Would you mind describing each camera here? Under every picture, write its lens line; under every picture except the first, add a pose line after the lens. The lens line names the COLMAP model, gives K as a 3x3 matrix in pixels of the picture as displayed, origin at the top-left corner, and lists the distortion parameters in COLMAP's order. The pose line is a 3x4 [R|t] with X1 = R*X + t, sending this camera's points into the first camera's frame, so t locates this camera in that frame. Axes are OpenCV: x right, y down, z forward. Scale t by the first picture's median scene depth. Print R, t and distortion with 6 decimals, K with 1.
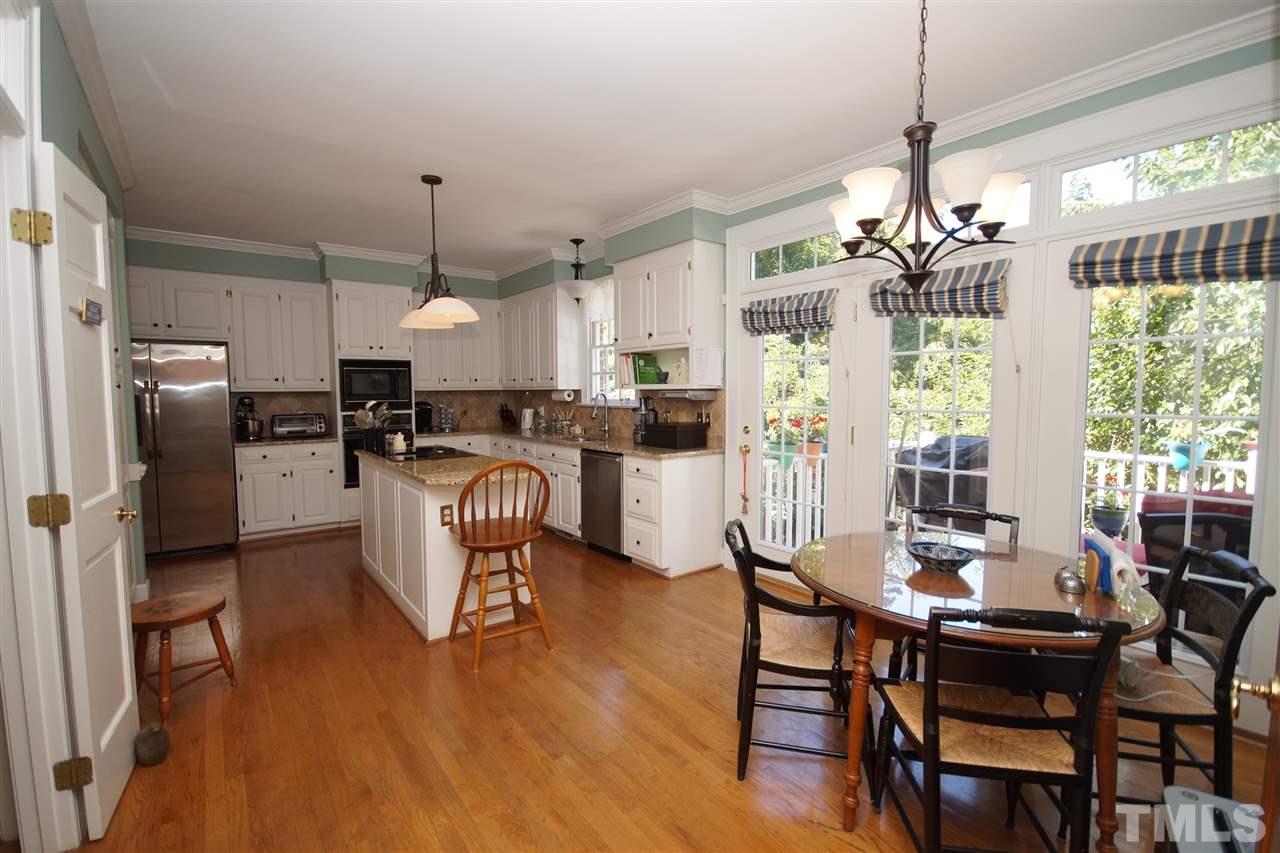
lens RADIAL K [[571.4, 0, 636.6], [0, 571.4, 431.3], [0, 0, 1]] dist [0.004606, -0.000497]
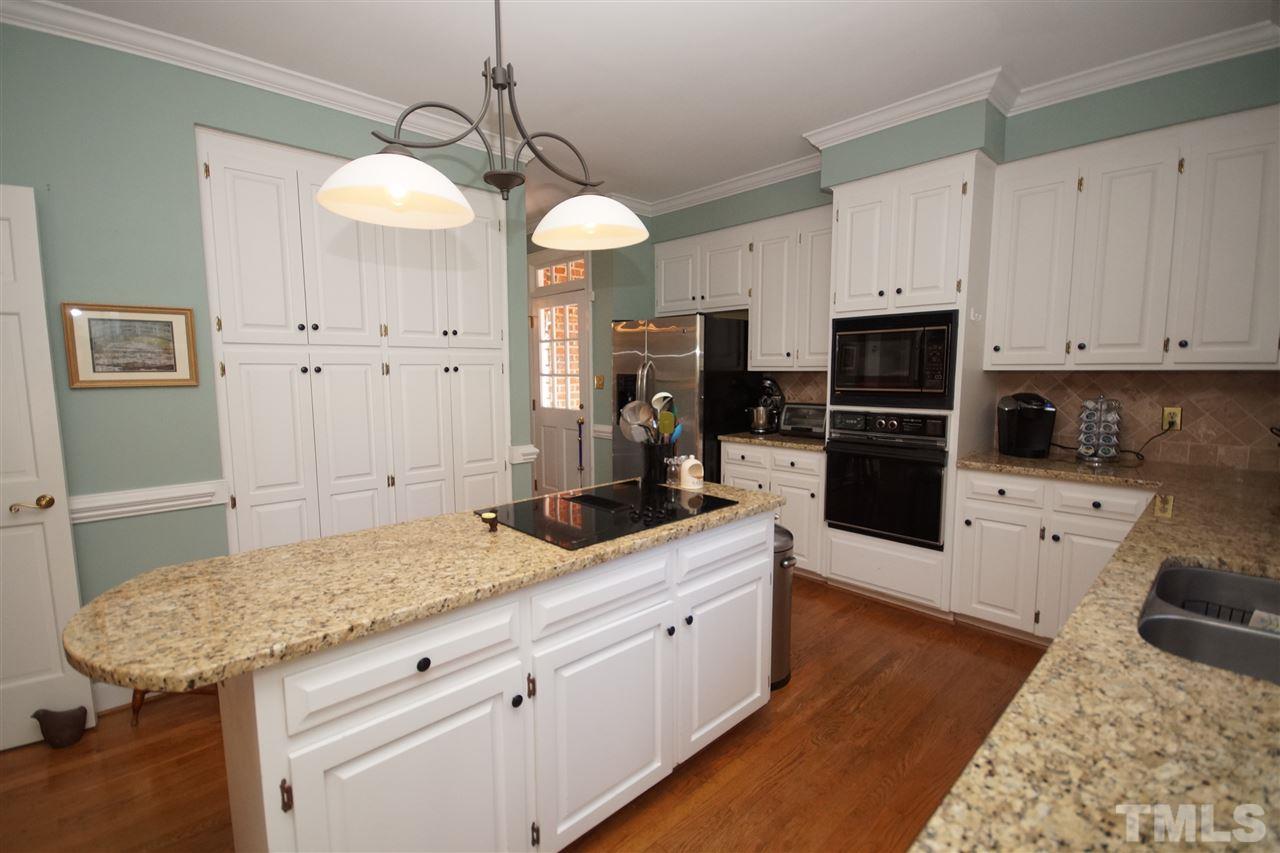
lens RADIAL K [[571.4, 0, 640.8], [0, 571.4, 427.5], [0, 0, 1]] dist [0.004606, -0.000497]
pose [[0.103576, 0.110505, -0.988464, 0.080091], [-0.064561, 0.992460, 0.104187, -0.063368], [0.992524, 0.053025, 0.109930, 0.753540]]
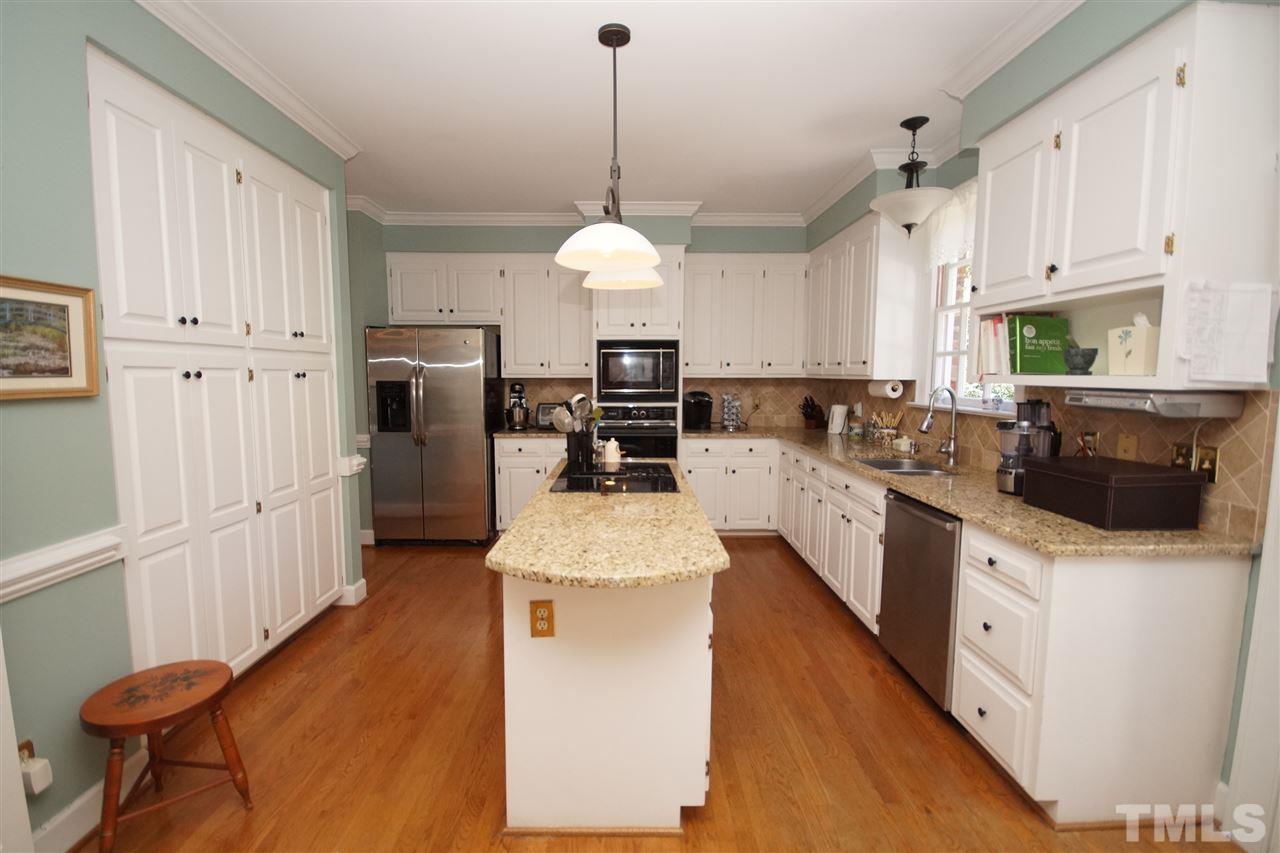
lens RADIAL K [[571.4, 0, 630.9], [0, 571.4, 427.6], [0, 0, 1]] dist [0.004606, -0.000497]
pose [[0.802528, 0.065186, -0.593042, 0.028820], [-0.049724, 0.997863, 0.042394, -0.036955], [0.594539, -0.004534, 0.804054, 0.360601]]
